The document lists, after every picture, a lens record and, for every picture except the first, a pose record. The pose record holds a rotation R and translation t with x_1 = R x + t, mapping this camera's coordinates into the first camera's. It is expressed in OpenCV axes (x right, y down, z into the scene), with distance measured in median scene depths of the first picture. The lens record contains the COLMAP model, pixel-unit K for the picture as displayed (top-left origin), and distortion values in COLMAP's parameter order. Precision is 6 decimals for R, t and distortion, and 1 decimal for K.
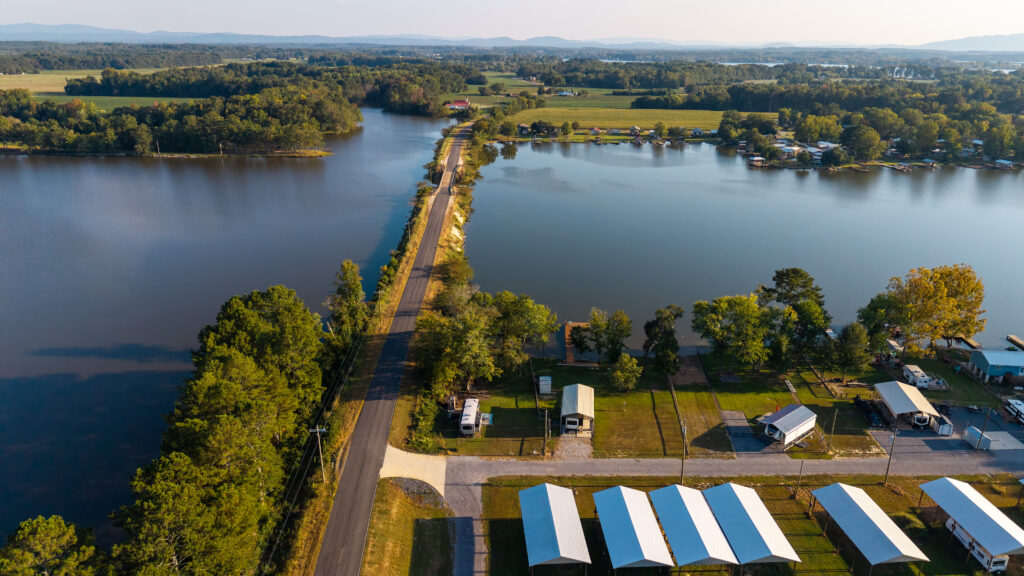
lens RADIAL K [[678.4, 0, 512.0], [0, 678.4, 288.0], [0, 0, 1]] dist [0.061895, -0.085223]
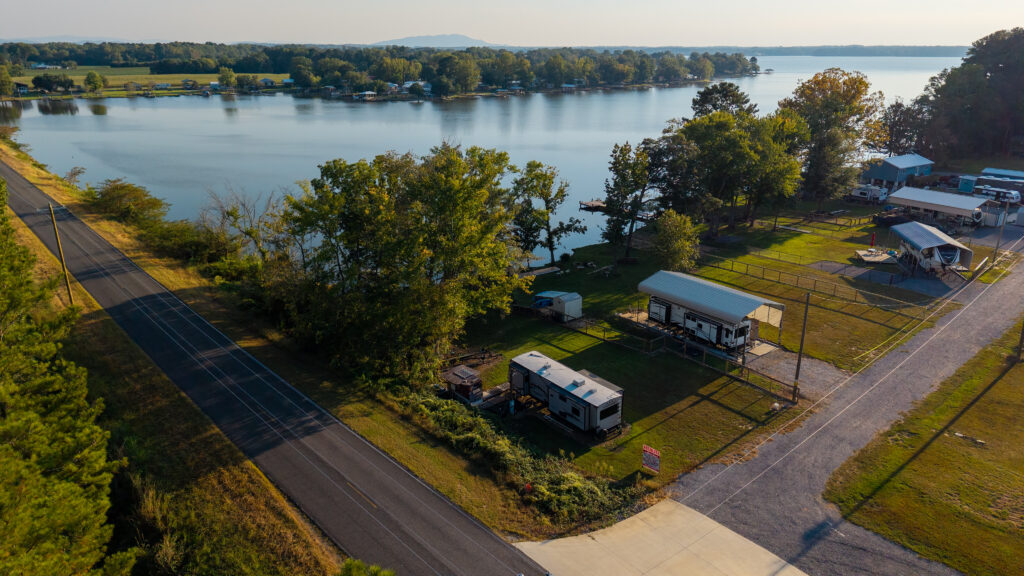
lens RADIAL K [[678.4, 0, 512.0], [0, 678.4, 288.0], [0, 0, 1]] dist [0.061895, -0.085223]
pose [[0.763340, -0.219516, 0.607556, -0.298986], [0.218163, 0.972839, 0.077394, 0.092938], [-0.608043, 0.073468, 0.790497, 0.687251]]
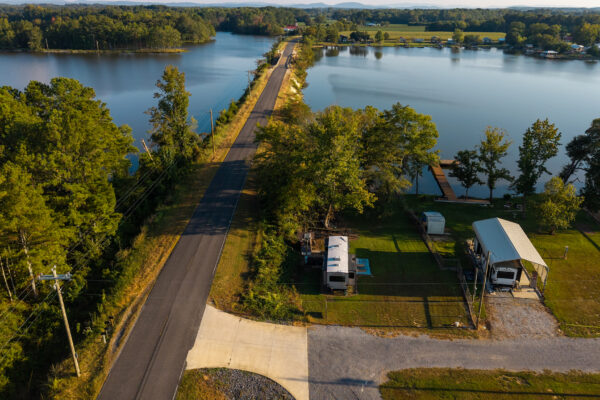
lens RADIAL K [[476.2, 0, 300.0], [0, 476.2, 200.0], [0, 0, 1]] dist [0.014478, 0.003193]
pose [[0.998823, 0.014821, -0.046182, -0.075626], [-0.012936, 0.999082, 0.040849, 0.109461], [0.046745, -0.040204, 0.998097, 0.533814]]
